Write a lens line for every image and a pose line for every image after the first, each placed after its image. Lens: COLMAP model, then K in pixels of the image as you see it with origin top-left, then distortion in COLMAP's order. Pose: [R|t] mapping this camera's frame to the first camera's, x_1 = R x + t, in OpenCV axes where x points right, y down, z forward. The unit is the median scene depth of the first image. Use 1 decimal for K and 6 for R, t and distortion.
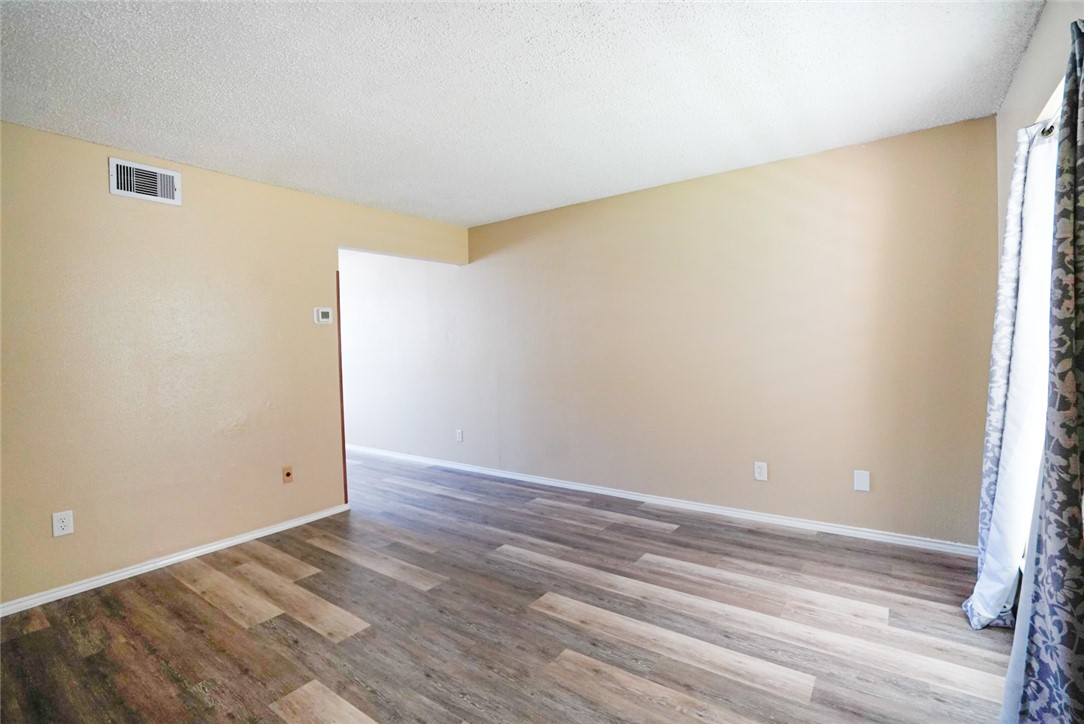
lens RADIAL K [[497.4, 0, 538.2], [0, 497.4, 362.2], [0, 0, 1]] dist [-0.055984, 0.020570]
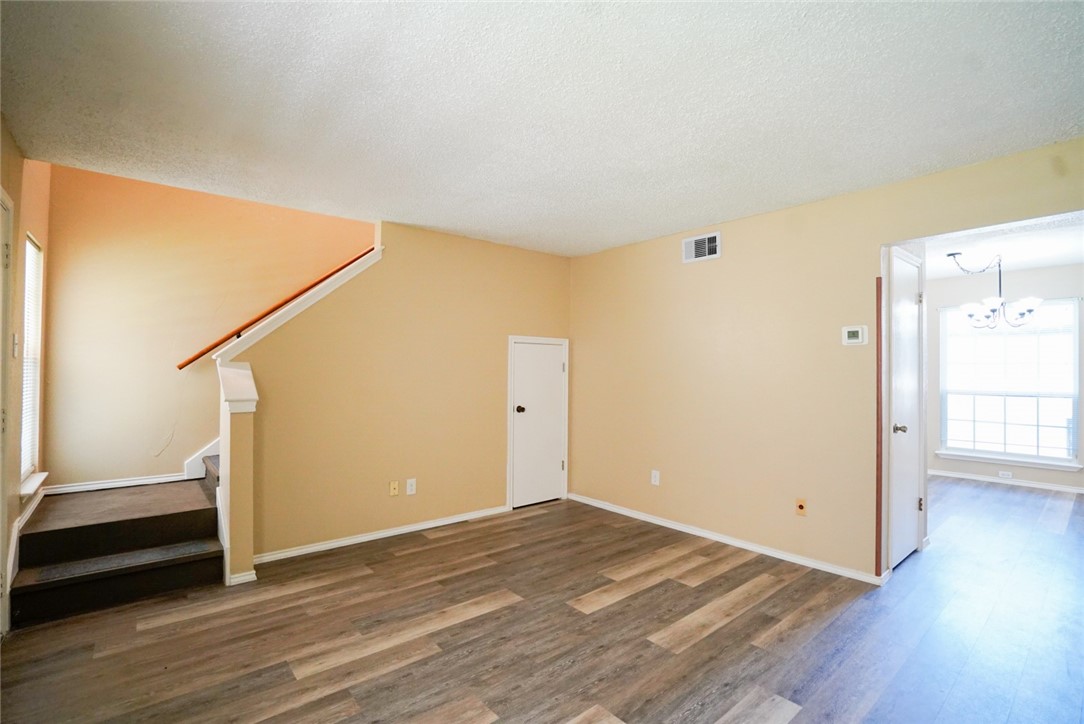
lens RADIAL K [[497.4, 0, 538.2], [0, 497.4, 362.2], [0, 0, 1]] dist [-0.055984, 0.020570]
pose [[-0.232404, 0.011520, -0.972551, 0.697338], [-0.026387, 0.999487, 0.018144, -0.071602], [0.972261, 0.029880, -0.231981, 0.964758]]
